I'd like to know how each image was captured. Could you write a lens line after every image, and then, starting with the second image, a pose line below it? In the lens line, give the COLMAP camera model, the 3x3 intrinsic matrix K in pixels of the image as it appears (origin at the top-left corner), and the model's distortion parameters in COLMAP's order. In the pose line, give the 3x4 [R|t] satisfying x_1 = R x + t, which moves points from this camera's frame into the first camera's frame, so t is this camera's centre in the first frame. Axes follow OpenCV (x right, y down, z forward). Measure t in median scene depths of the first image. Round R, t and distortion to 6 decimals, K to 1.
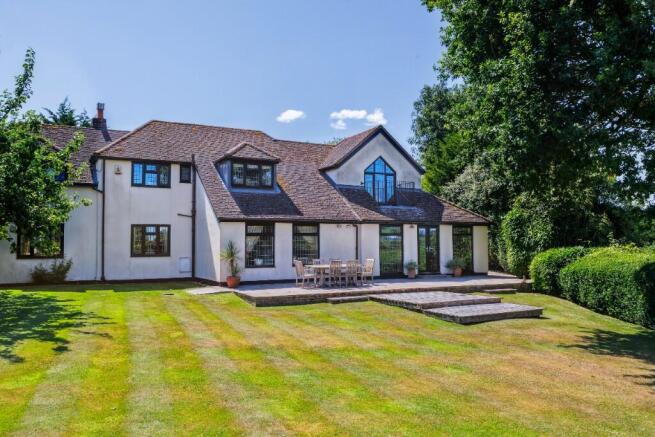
lens RADIAL K [[543.4, 0, 327.3], [0, 543.4, 220.6], [0, 0, 1]] dist [-0.007346, 0.000581]
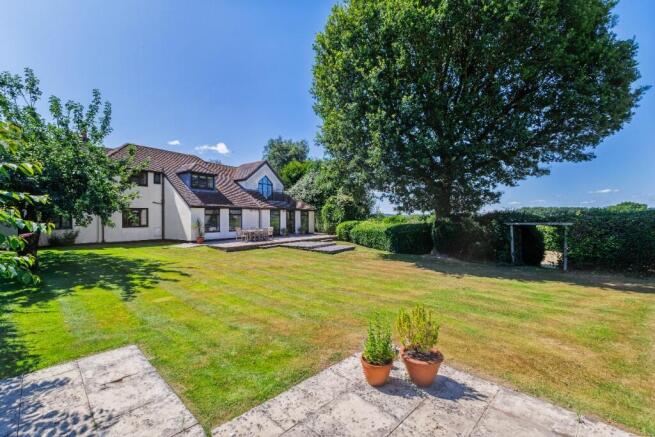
lens RADIAL K [[289.4, 0, 328.4], [0, 289.4, 217.9], [0, 0, 1]] dist [0.000687, 0.000010]
pose [[0.887316, 0.002507, 0.461154, -0.213568], [-0.020809, 0.999184, 0.034606, -0.005499], [-0.460691, -0.040302, 0.886645, -0.060797]]
